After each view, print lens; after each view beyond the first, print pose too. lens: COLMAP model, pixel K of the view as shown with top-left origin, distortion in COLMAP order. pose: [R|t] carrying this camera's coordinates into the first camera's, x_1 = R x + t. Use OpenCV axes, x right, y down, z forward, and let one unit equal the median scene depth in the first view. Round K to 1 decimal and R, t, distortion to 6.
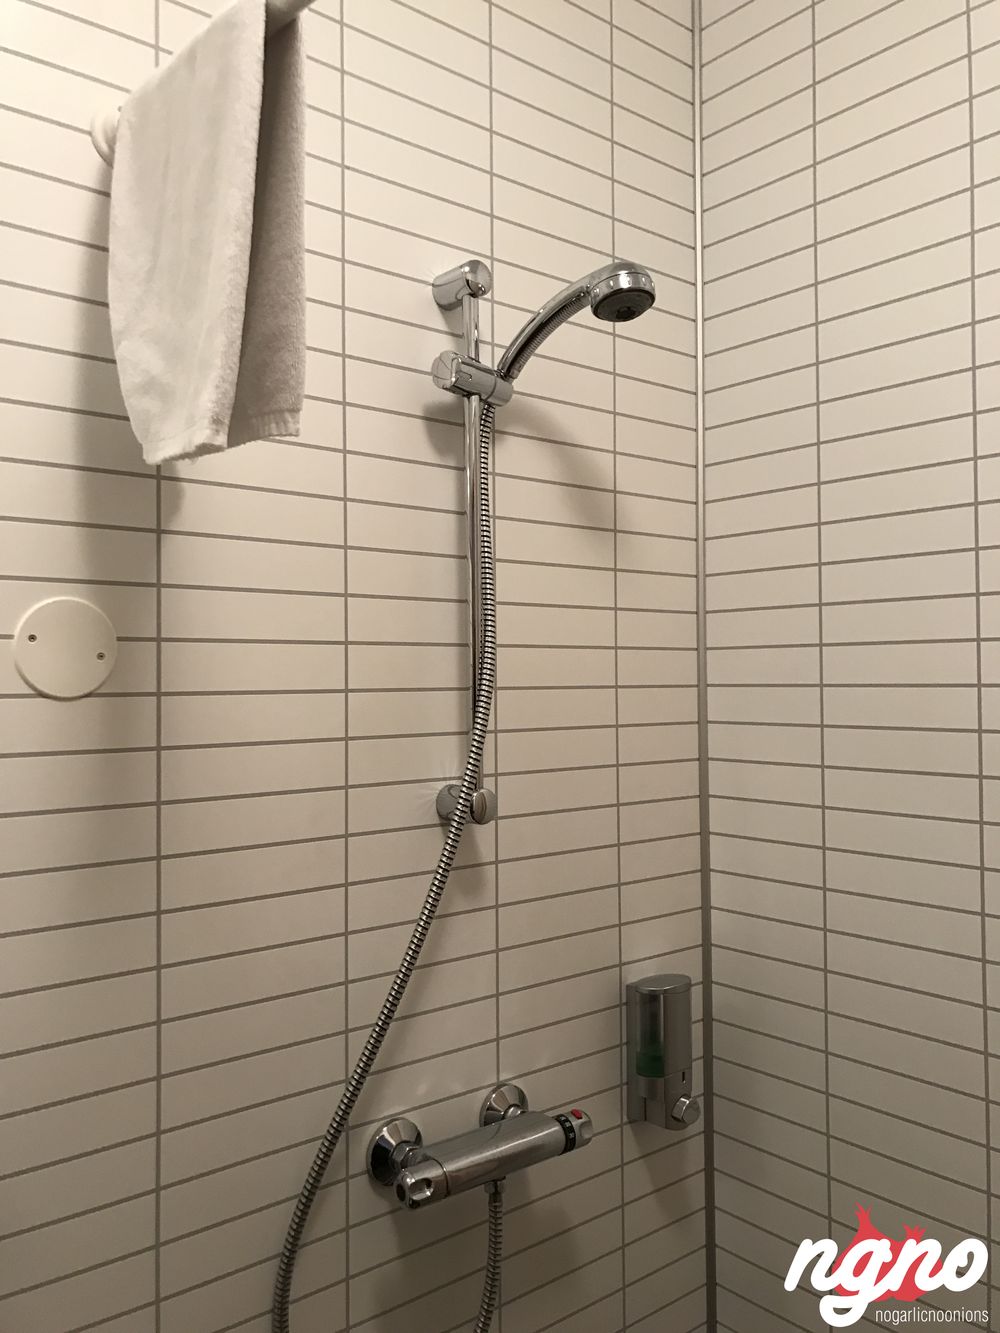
lens RADIAL K [[1112.2, 0, 517.0], [0, 1112.2, 666.2], [0, 0, 1]] dist [0.008260, 0.004036]
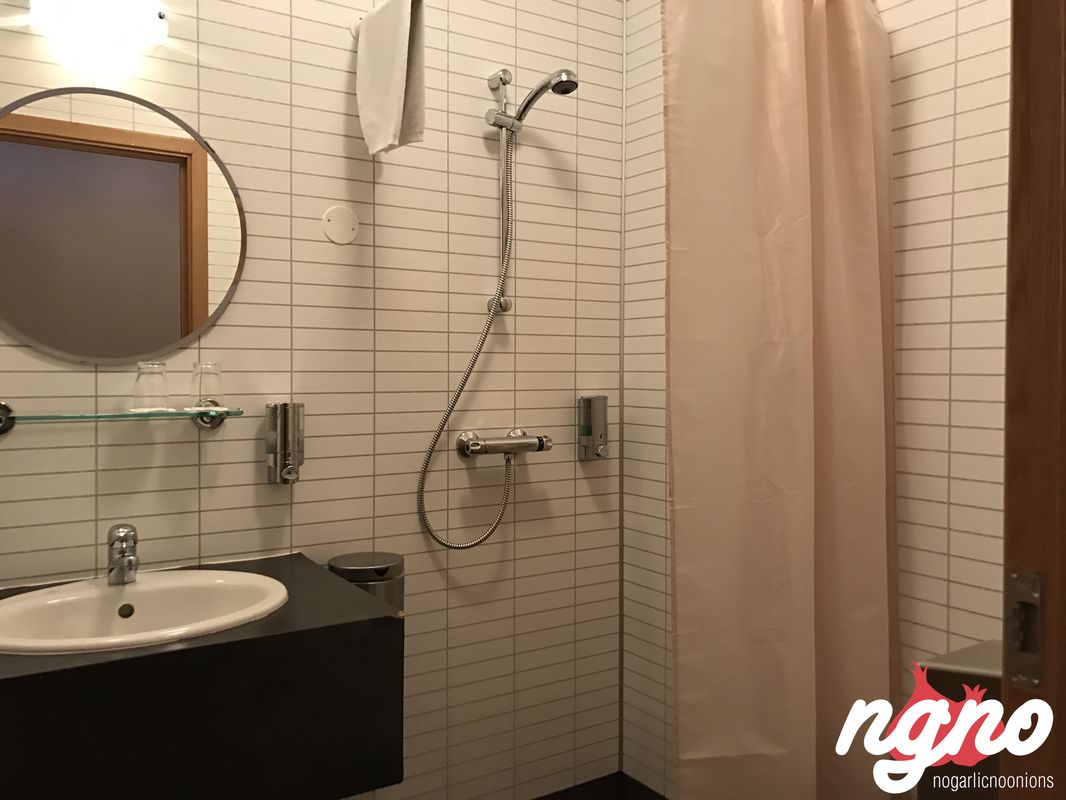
lens RADIAL K [[889.5, 0, 543.2], [0, 889.5, 399.3], [0, 0, 1]] dist [0.008260, 0.004036]
pose [[0.994152, 0.014801, -0.106974, 0.251983], [-0.009445, 0.998684, 0.050404, 0.231965], [0.107579, -0.049099, 0.992983, -0.877888]]
